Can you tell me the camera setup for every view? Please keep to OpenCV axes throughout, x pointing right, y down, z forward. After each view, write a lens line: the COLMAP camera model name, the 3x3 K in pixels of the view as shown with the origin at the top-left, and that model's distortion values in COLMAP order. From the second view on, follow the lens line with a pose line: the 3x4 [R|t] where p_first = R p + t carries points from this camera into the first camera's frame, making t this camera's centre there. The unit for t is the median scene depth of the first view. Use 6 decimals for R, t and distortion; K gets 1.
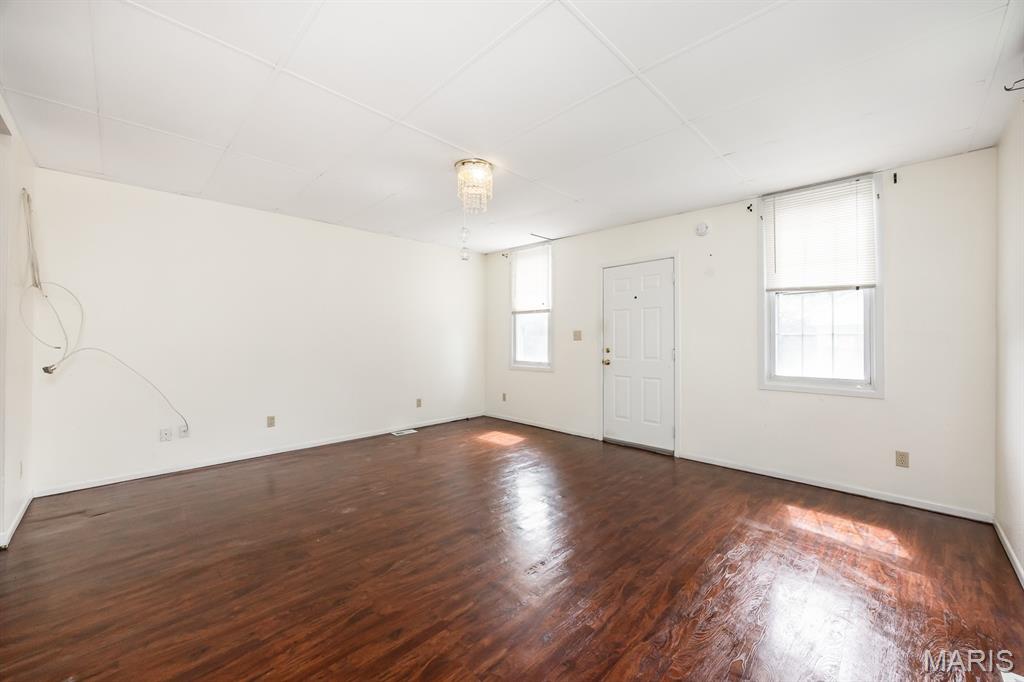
lens RADIAL K [[407.0, 0, 512.6], [0, 407.0, 336.4], [0, 0, 1]] dist [0.000564, 0.000077]
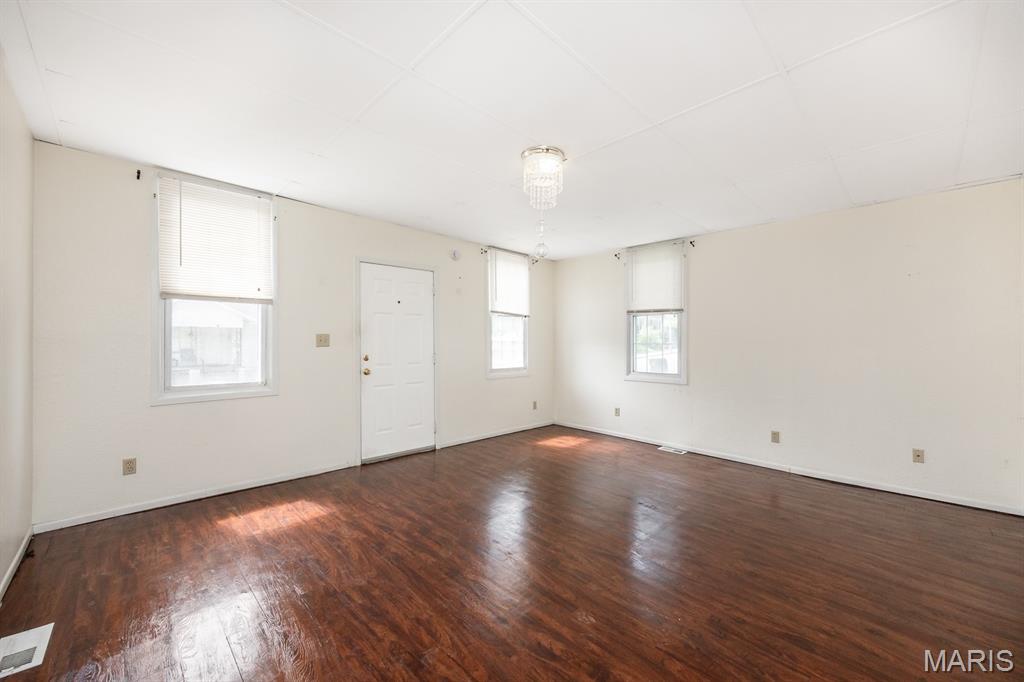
lens RADIAL K [[411.2, 0, 522.9], [0, 411.2, 340.6], [0, 0, 1]] dist [0.000412, -0.000101]
pose [[-0.006732, 0.007941, 0.999946, -0.769936], [-0.002430, 0.999965, -0.007958, 0.004101], [-0.999974, -0.002484, -0.006712, 0.807827]]
